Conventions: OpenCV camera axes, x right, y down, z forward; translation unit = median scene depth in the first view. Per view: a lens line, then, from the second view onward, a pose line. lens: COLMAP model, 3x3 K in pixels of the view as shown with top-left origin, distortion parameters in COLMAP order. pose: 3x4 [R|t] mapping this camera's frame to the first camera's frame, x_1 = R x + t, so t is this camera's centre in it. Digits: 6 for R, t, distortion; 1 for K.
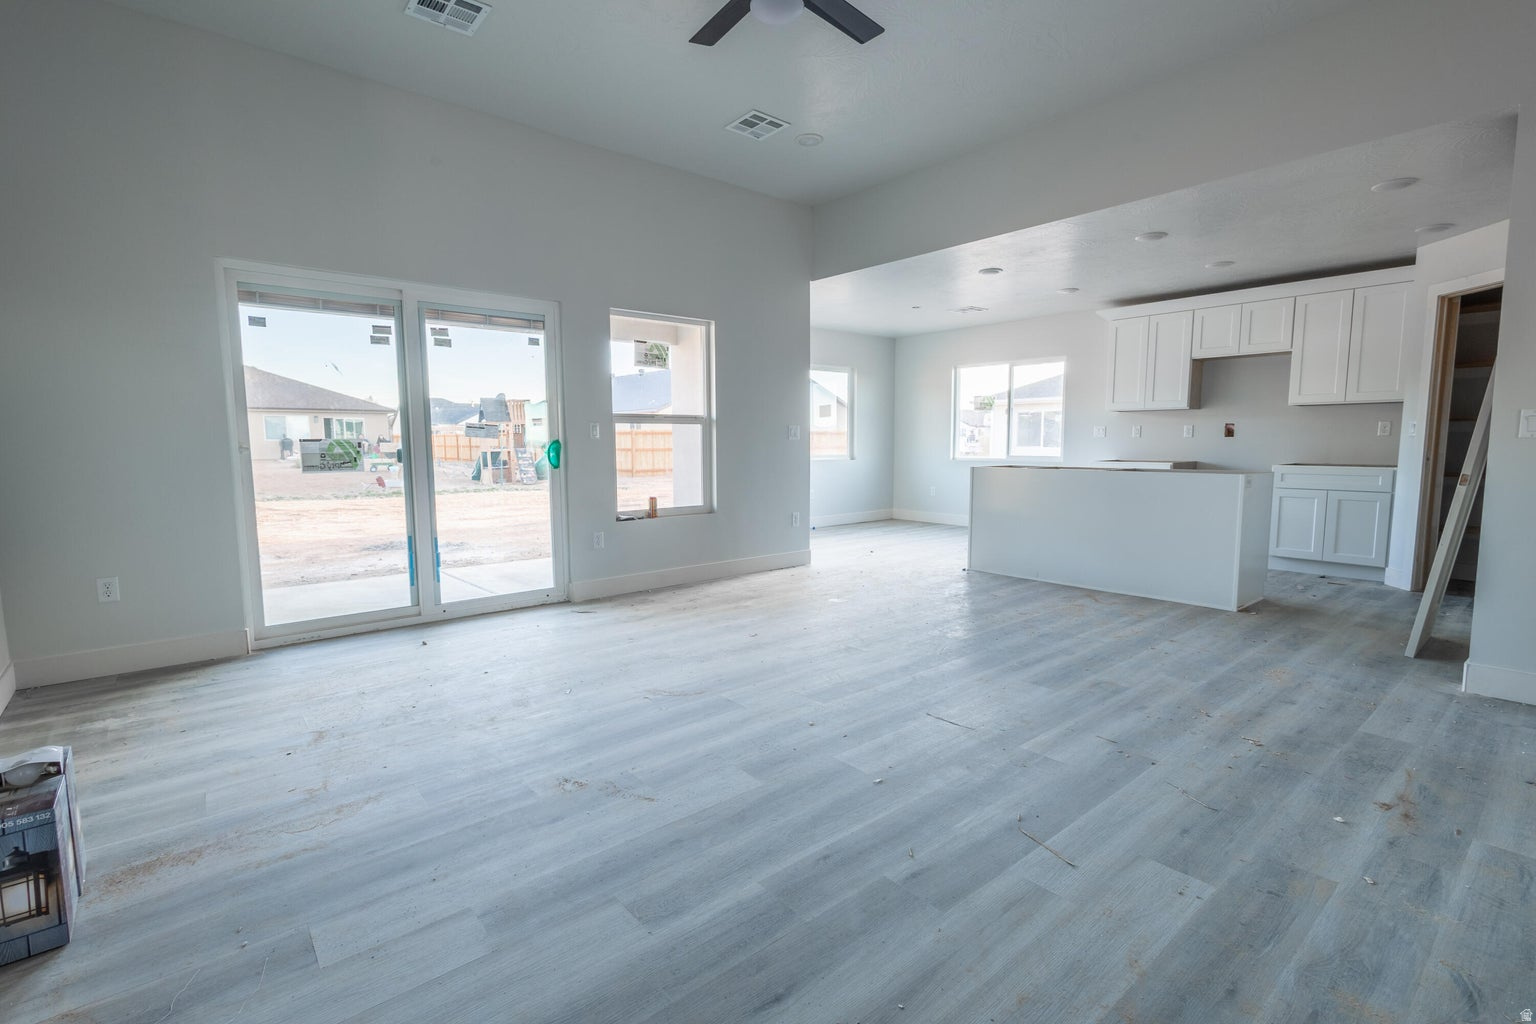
lens RADIAL K [[698.3, 0, 768.0], [0, 698.3, 512.0], [0, 0, 1]] dist [0.003679, -0.000328]
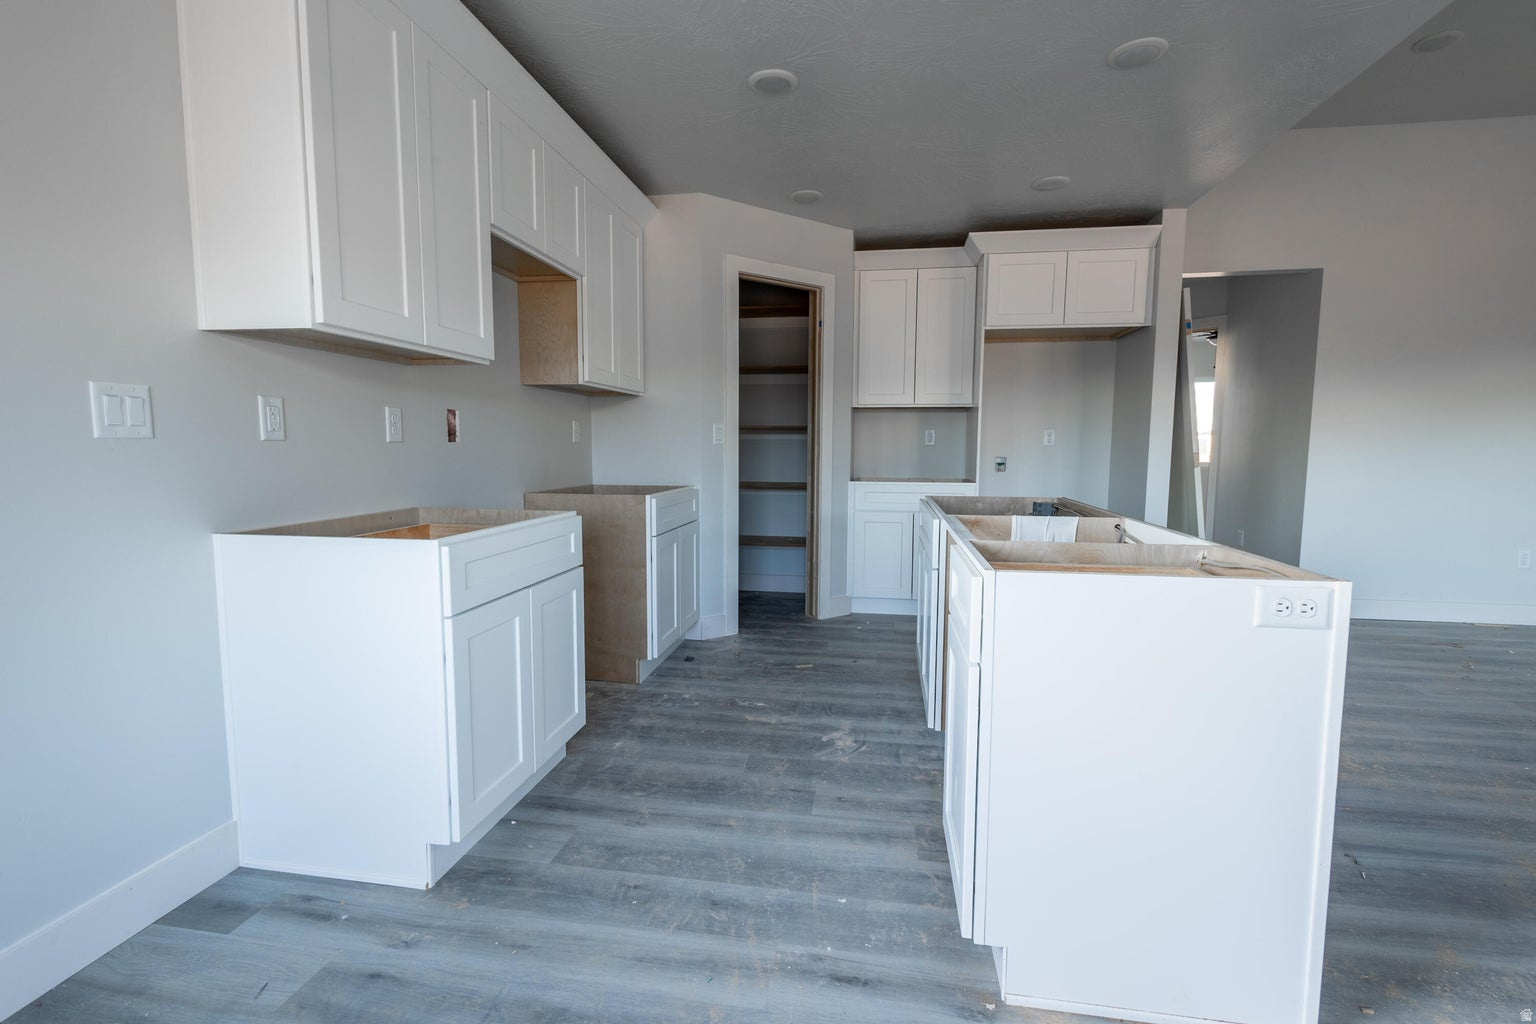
lens RADIAL K [[698.3, 0, 768.0], [0, 698.3, 512.0], [0, 0, 1]] dist [0.003679, -0.000328]
pose [[-0.646180, -0.071059, 0.759870, 0.226543], [0.076906, 0.984525, 0.157467, -0.119642], [-0.759301, 0.160191, -0.630715, 1.144582]]
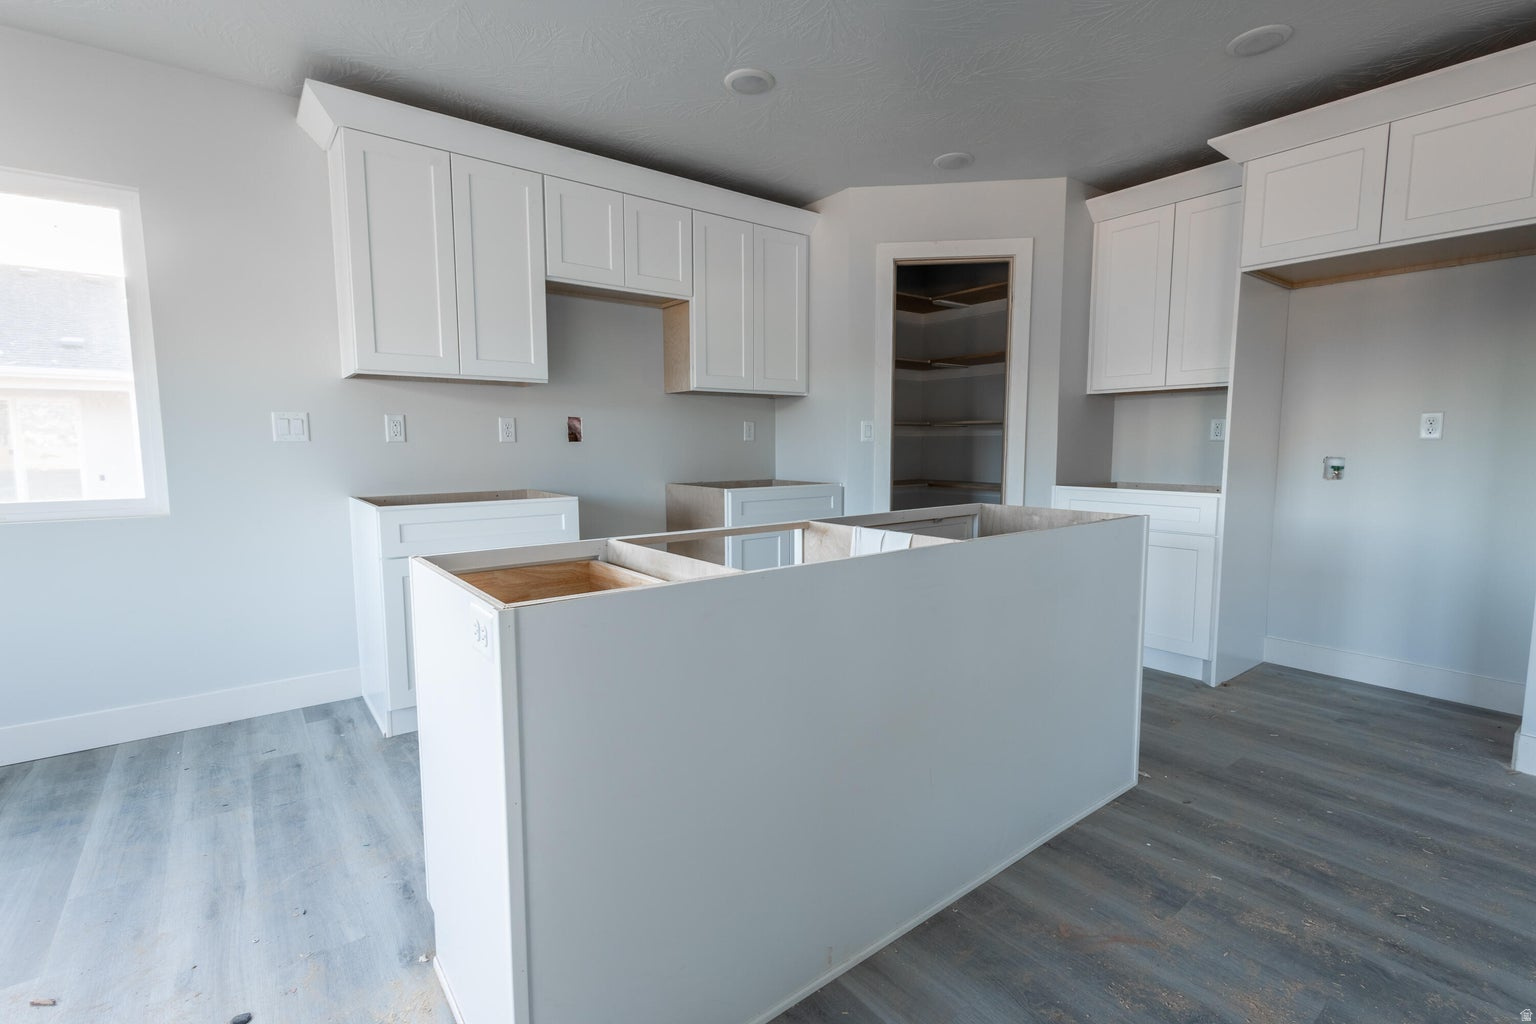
lens RADIAL K [[698.3, 0, 768.0], [0, 698.3, 512.0], [0, 0, 1]] dist [0.003679, -0.000328]
pose [[0.047653, -0.094769, 0.994358, 0.122758], [0.105005, 0.990448, 0.089364, -0.087877], [-0.993329, 0.100154, 0.057149, 0.838967]]
